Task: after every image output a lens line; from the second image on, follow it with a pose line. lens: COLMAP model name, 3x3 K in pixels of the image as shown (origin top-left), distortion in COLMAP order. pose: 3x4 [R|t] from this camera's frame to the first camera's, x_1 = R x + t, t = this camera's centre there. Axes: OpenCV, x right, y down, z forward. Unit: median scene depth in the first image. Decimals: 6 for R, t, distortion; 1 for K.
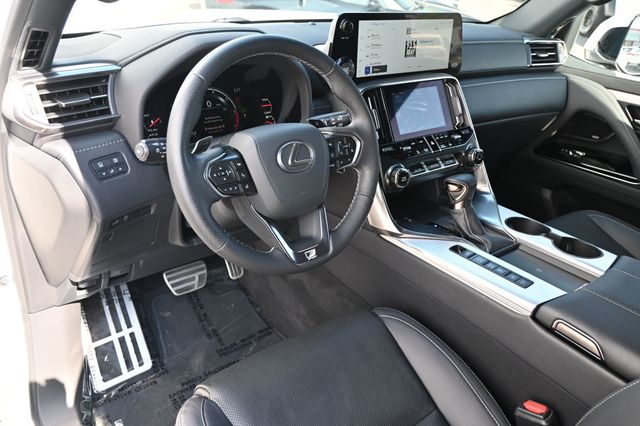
lens RADIAL K [[518.8, 0, 320.0], [0, 518.8, 213.0], [0, 0, 1]] dist [-0.007247, -0.000516]
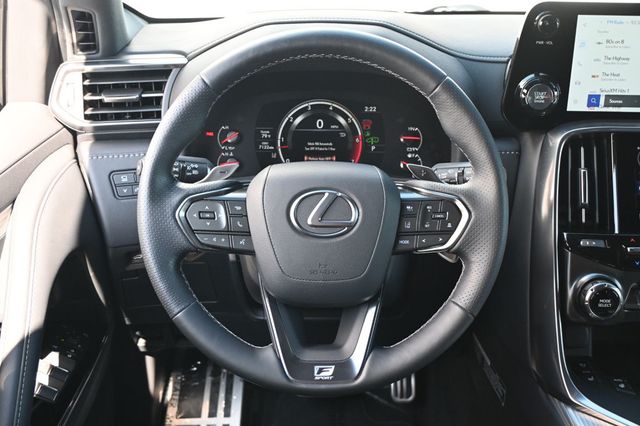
lens RADIAL K [[813.0, 0, 320.0], [0, 813.0, 213.0], [0, 0, 1]] dist [-0.000688, -0.017911]
pose [[0.786737, 0.178445, -0.590934, 0.454551], [-0.242319, 0.969740, -0.029777, -0.065385], [0.567738, 0.166621, 0.806171, 0.154882]]
